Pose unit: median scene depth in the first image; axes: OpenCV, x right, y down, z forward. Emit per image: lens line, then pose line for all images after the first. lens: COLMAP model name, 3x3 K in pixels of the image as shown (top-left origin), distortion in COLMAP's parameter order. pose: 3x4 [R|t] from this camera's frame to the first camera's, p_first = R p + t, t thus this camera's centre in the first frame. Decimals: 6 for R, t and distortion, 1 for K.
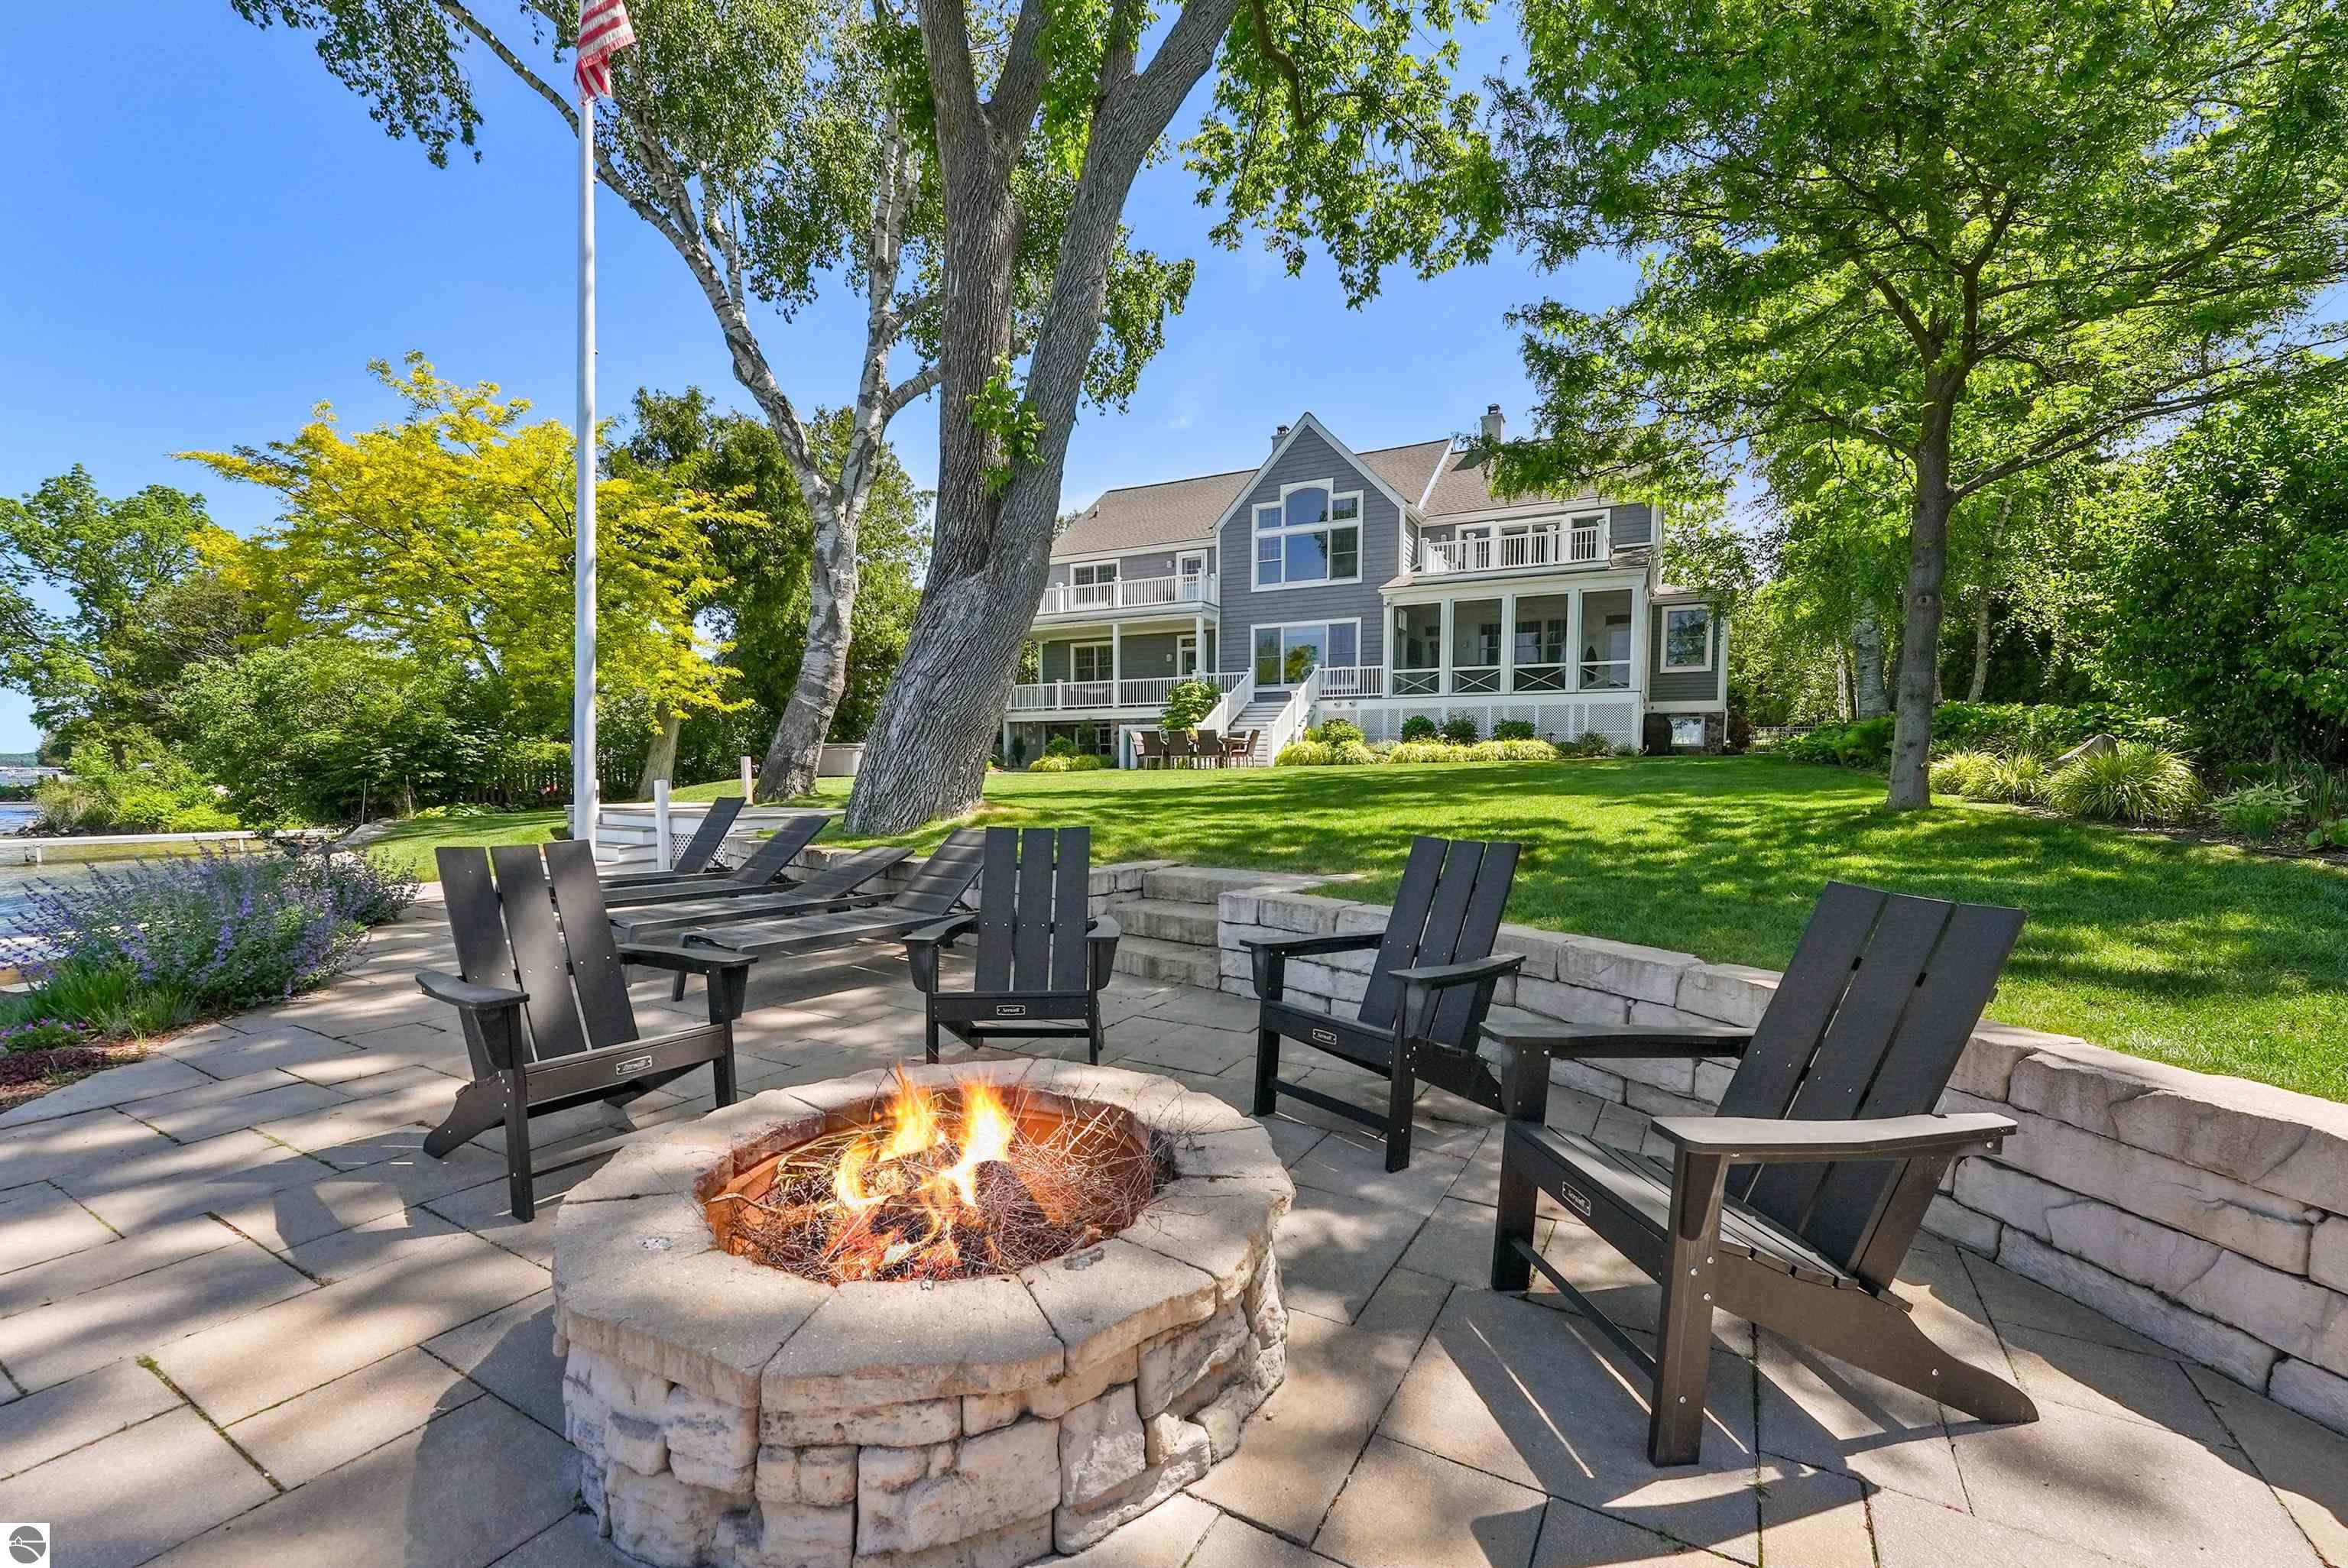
lens RADIAL K [[966.0, 0, 1171.6], [0, 966.0, 809.1], [0, 0, 1]] dist [0.001253, -0.000117]
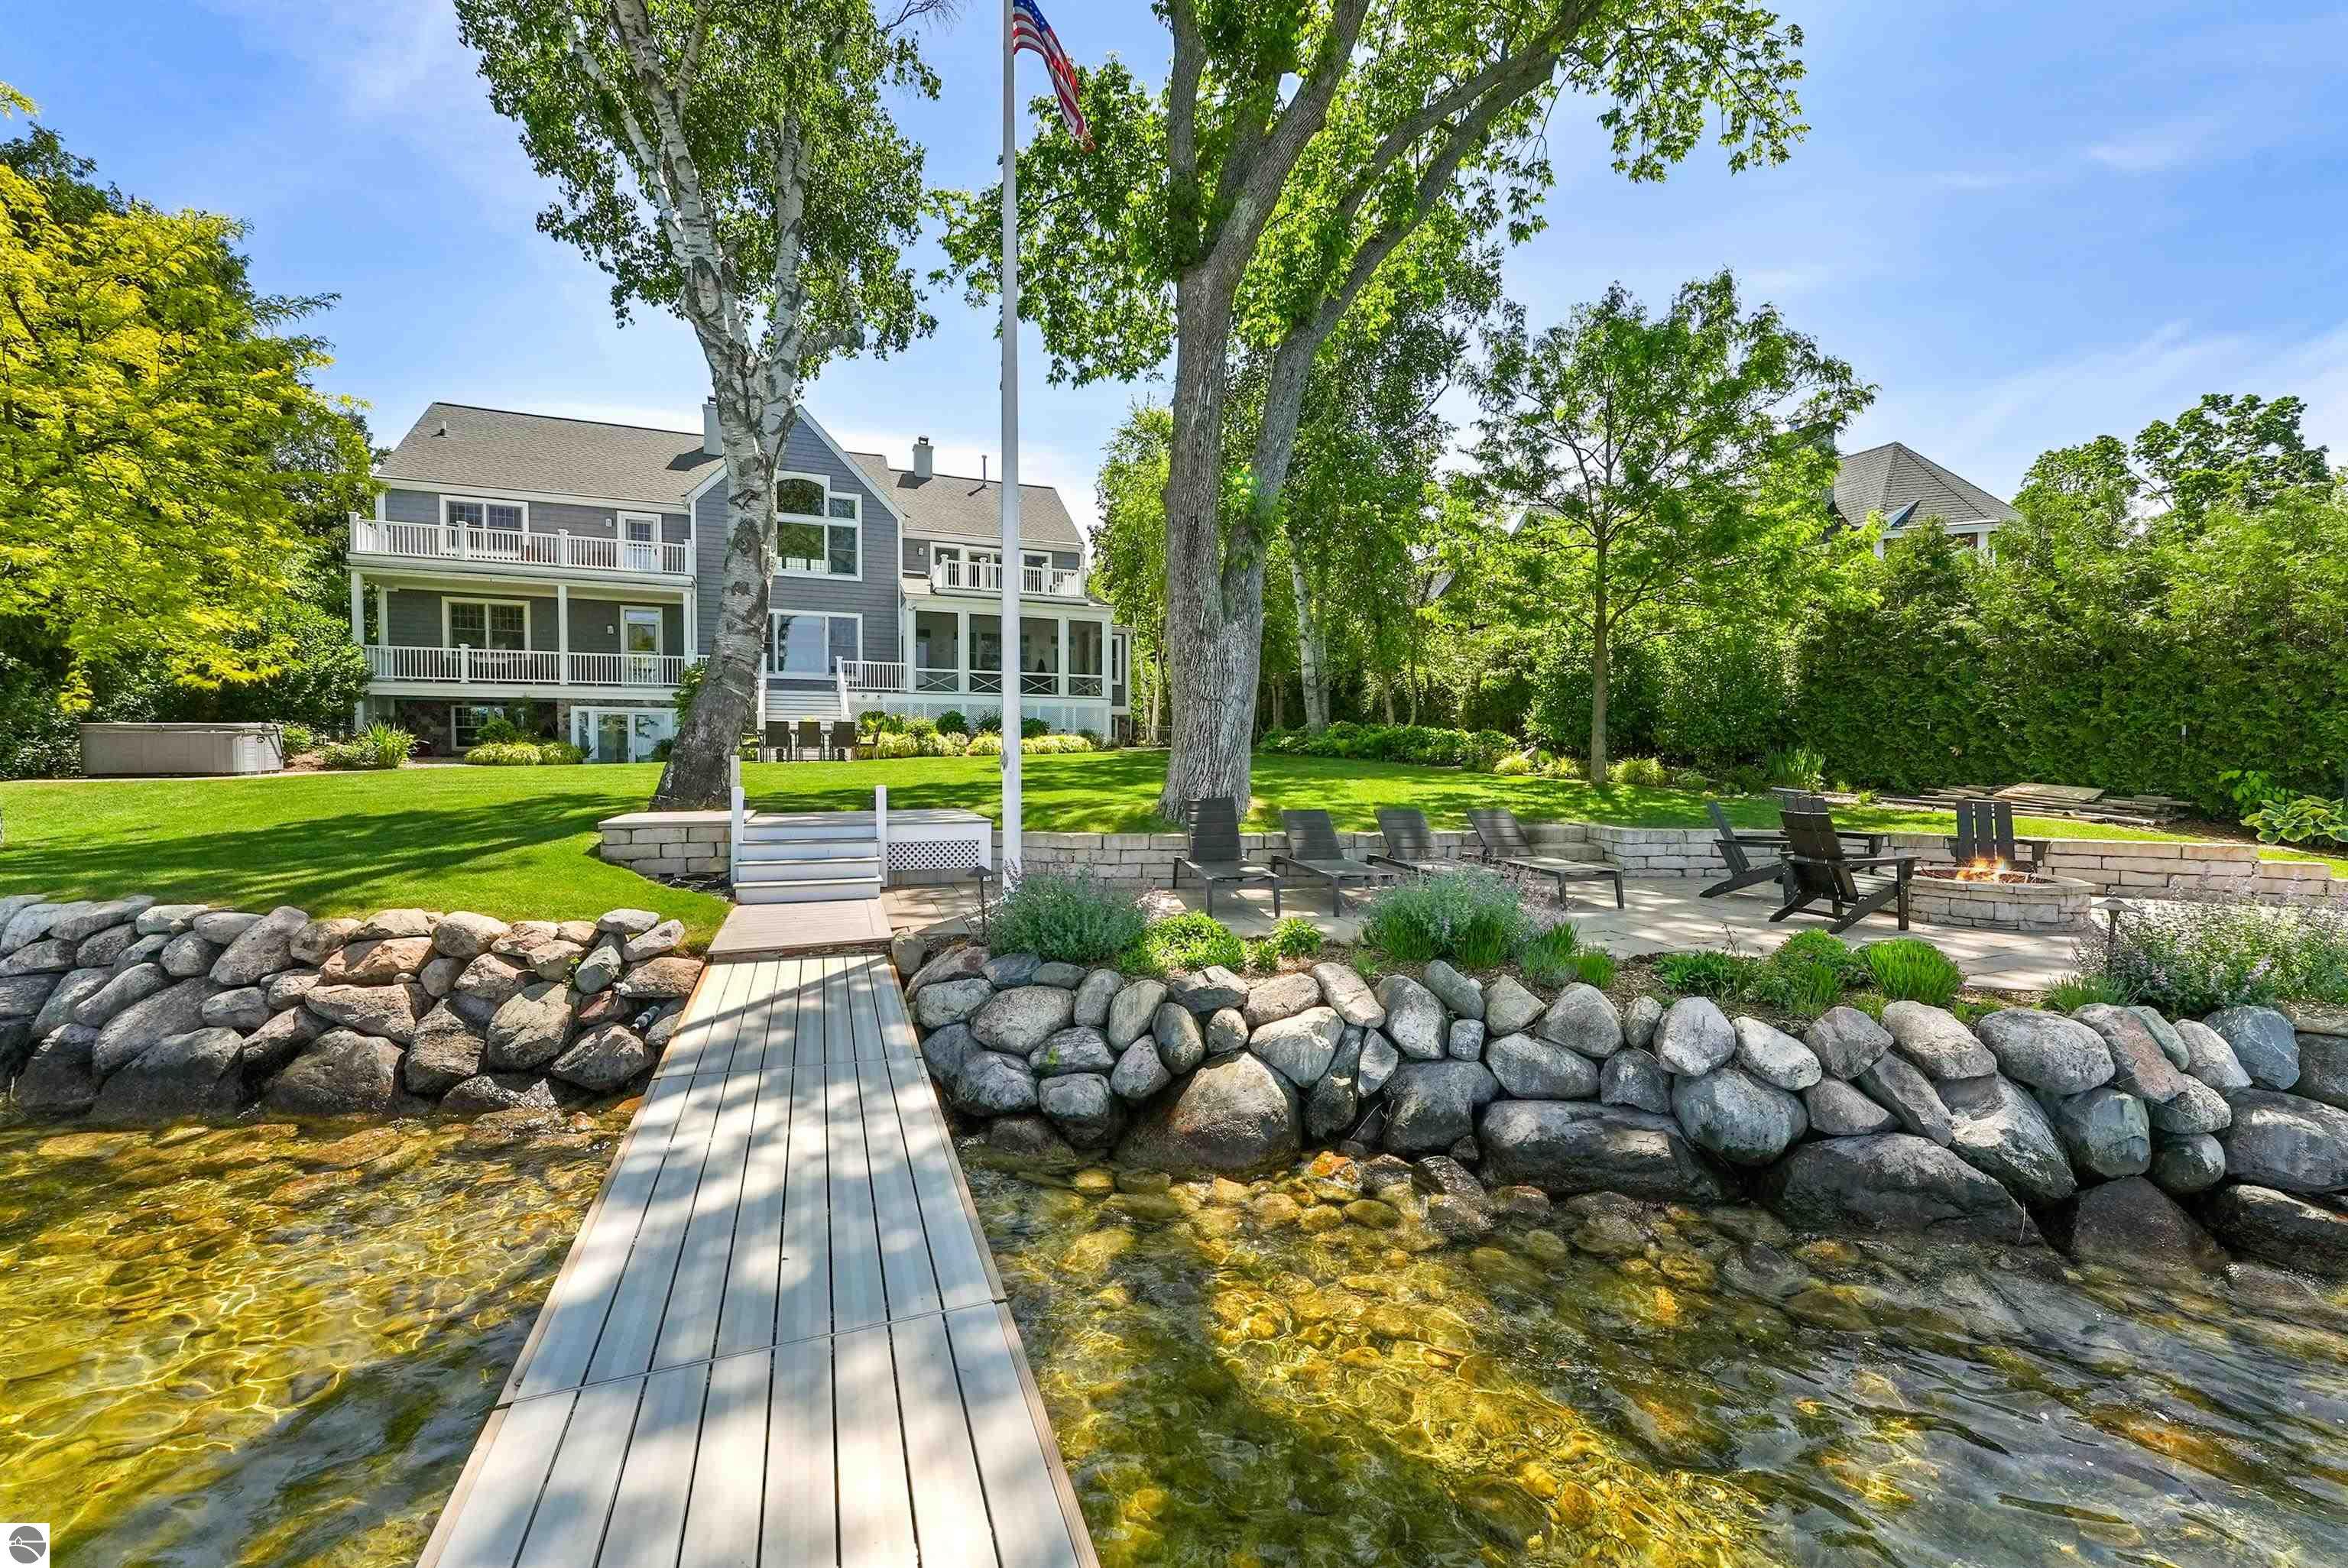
lens RADIAL K [[966.0, 0, 1178.8], [0, 966.0, 774.8], [0, 0, 1]] dist [0.001253, -0.000117]
pose [[0.635570, -0.019259, 0.771803, -0.399394], [0.032282, 0.999477, -0.001644, -0.009570], [-0.771368, 0.025960, 0.635859, 0.063018]]
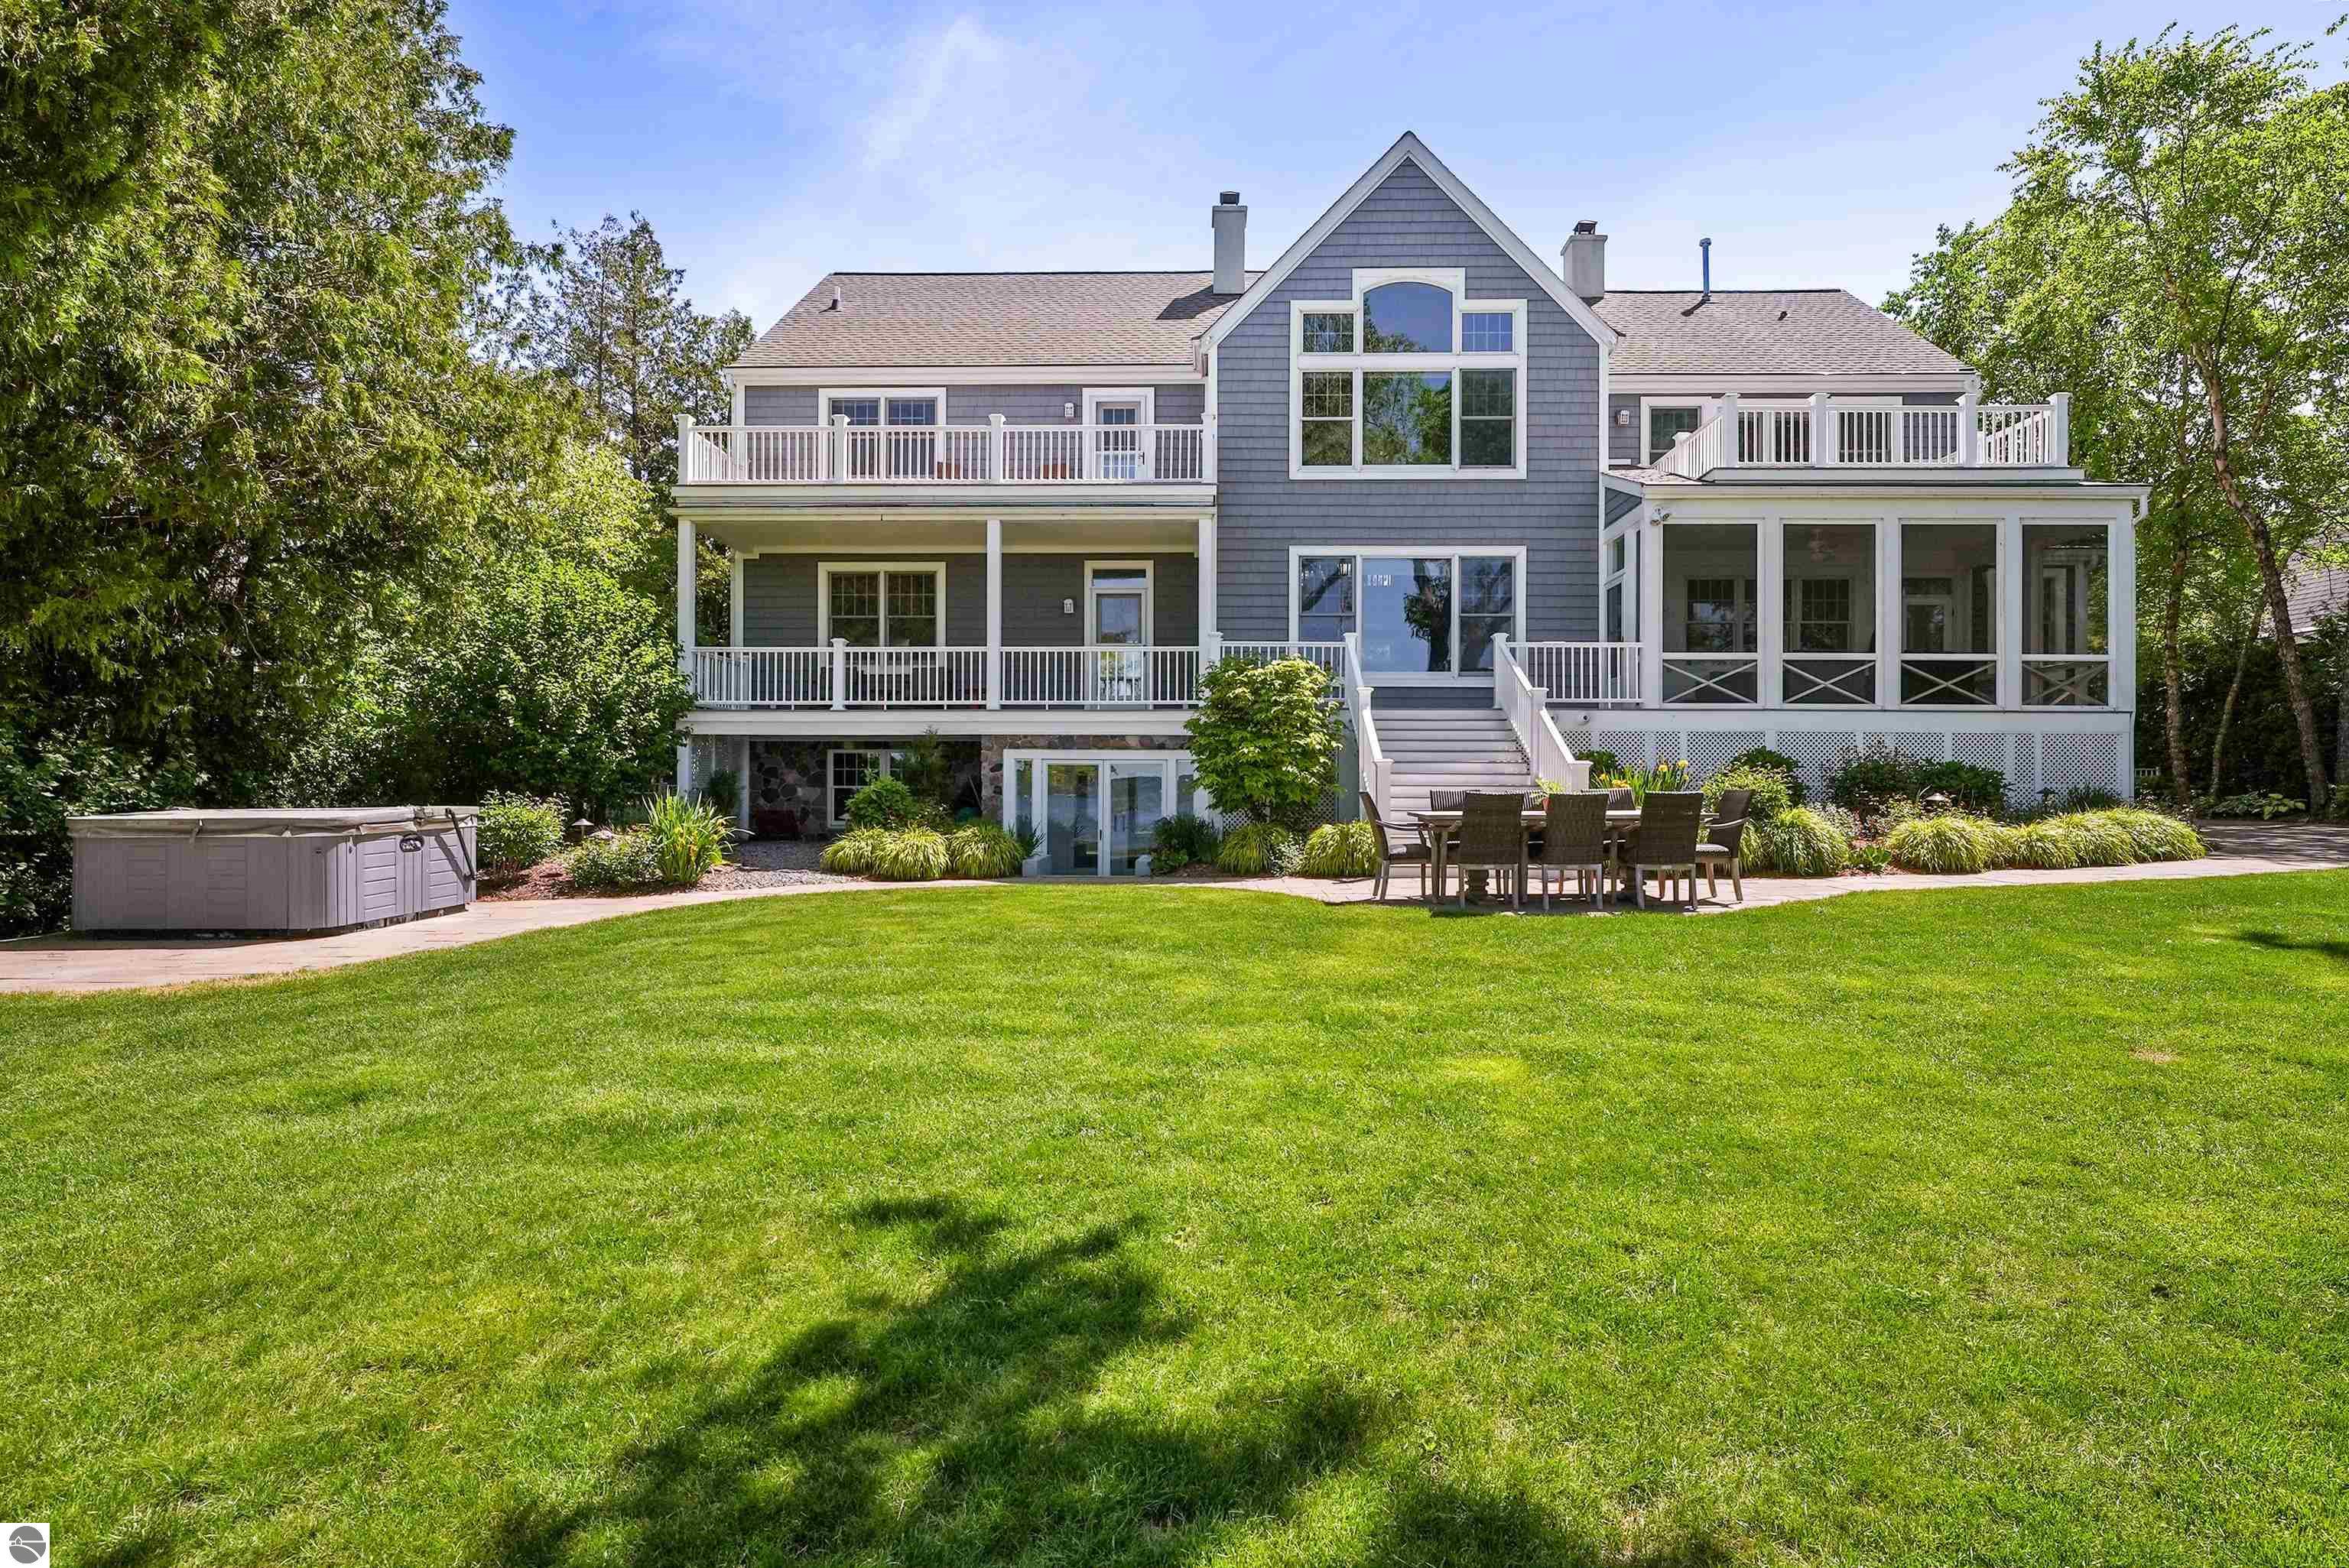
lens RADIAL K [[1175.9, 0, 1175.8], [0, 1175.9, 783.8], [0, 0, 1]] dist [0.002675, -0.003187]
pose [[0.896879, -0.002577, 0.442268, -0.239700], [0.017550, 0.999403, -0.029767, -0.058360], [-0.441927, 0.034459, 0.896389, 0.525373]]
